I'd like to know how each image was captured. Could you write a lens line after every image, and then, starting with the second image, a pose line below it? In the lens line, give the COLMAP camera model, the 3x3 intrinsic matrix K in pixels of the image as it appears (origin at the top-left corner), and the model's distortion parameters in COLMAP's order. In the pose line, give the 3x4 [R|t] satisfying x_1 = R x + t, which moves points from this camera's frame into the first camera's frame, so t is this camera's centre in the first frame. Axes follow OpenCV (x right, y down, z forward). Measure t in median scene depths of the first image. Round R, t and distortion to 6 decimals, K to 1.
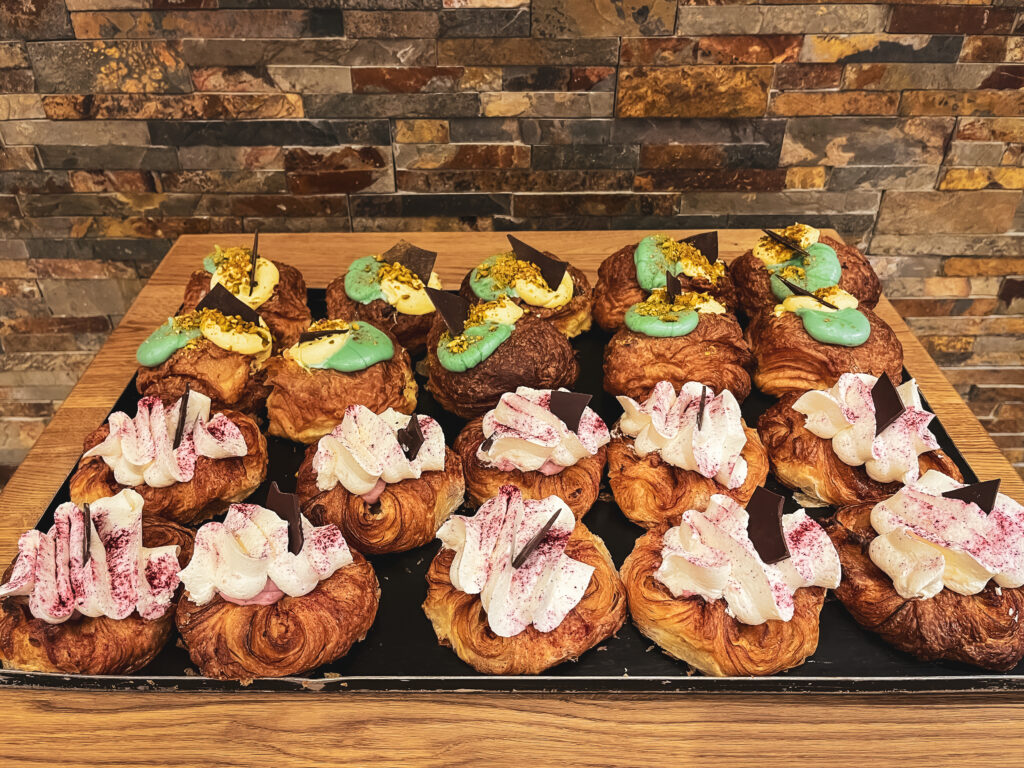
lens RADIAL K [[781.7, 0, 509.4], [0, 781.7, 386.0], [0, 0, 1]] dist [0.053715, -0.086094]
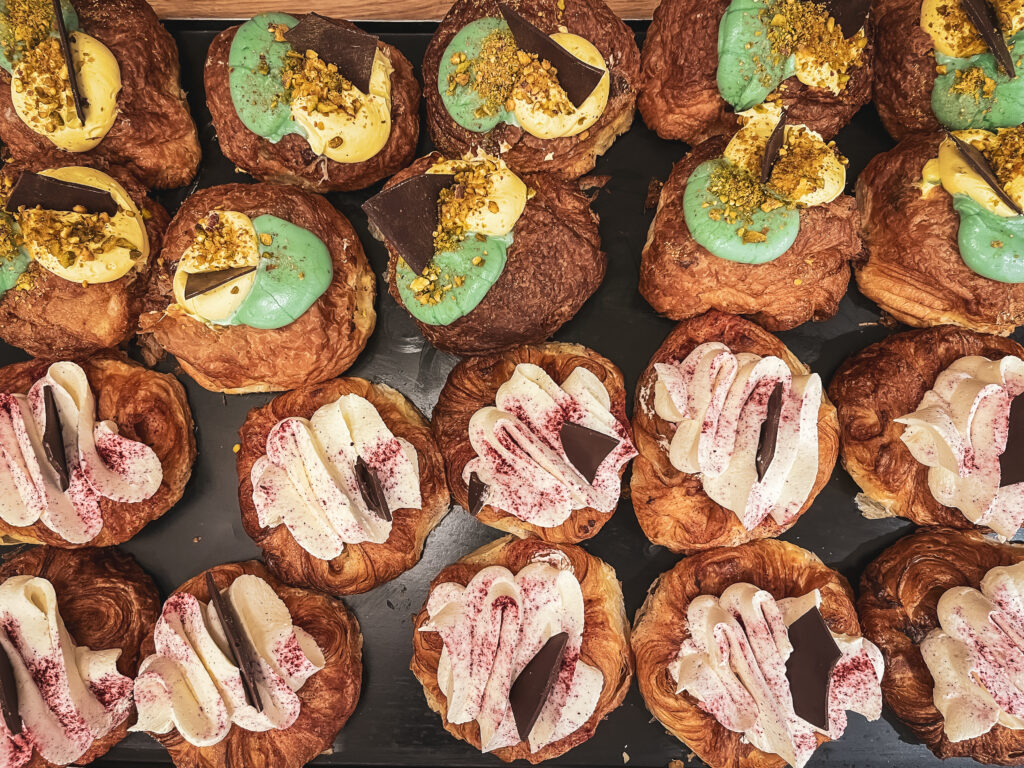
lens RADIAL K [[781.7, 0, 520.3], [0, 781.7, 383.9], [0, 0, 1]] dist [0.053715, -0.086094]
pose [[0.999977, -0.002754, 0.006194, 0.009348], [-0.002602, 0.687776, 0.725918, -0.482292], [-0.006259, -0.725918, 0.687753, 0.484205]]
